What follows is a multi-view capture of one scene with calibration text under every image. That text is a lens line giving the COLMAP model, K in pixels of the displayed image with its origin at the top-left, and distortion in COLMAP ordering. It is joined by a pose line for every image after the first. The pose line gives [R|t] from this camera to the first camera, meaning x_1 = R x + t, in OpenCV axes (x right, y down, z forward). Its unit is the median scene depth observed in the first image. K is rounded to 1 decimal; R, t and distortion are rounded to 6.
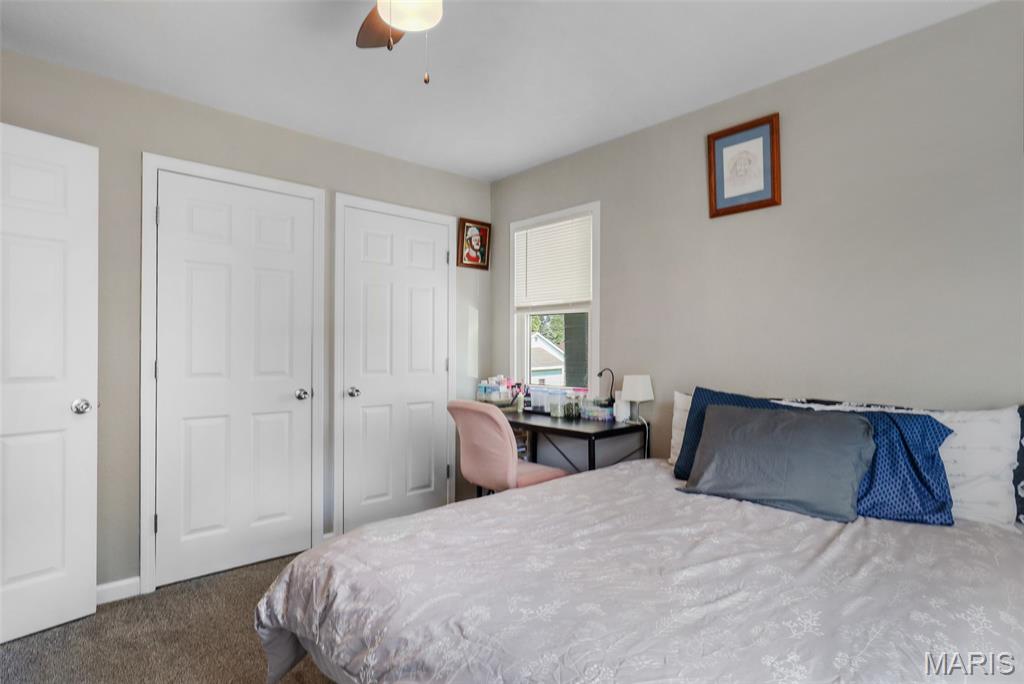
lens RADIAL K [[533.8, 0, 512.0], [0, 533.8, 342.0], [0, 0, 1]] dist [-0.000026, 0.000150]
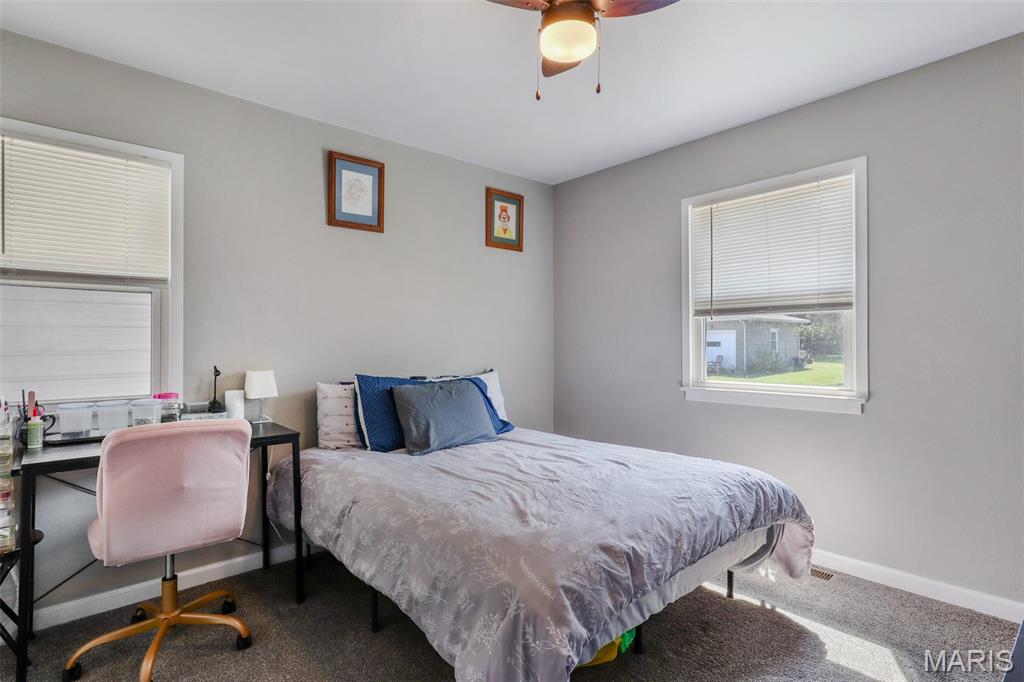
lens RADIAL K [[512.6, 0, 512.0], [0, 512.6, 341.0], [0, 0, 1]] dist [-0.060216, 0.000402]
pose [[0.017152, 0.023755, 0.999571, -0.731599], [-0.000926, 0.999718, -0.023742, 0.038231], [-0.999852, -0.000518, 0.017170, 0.652501]]
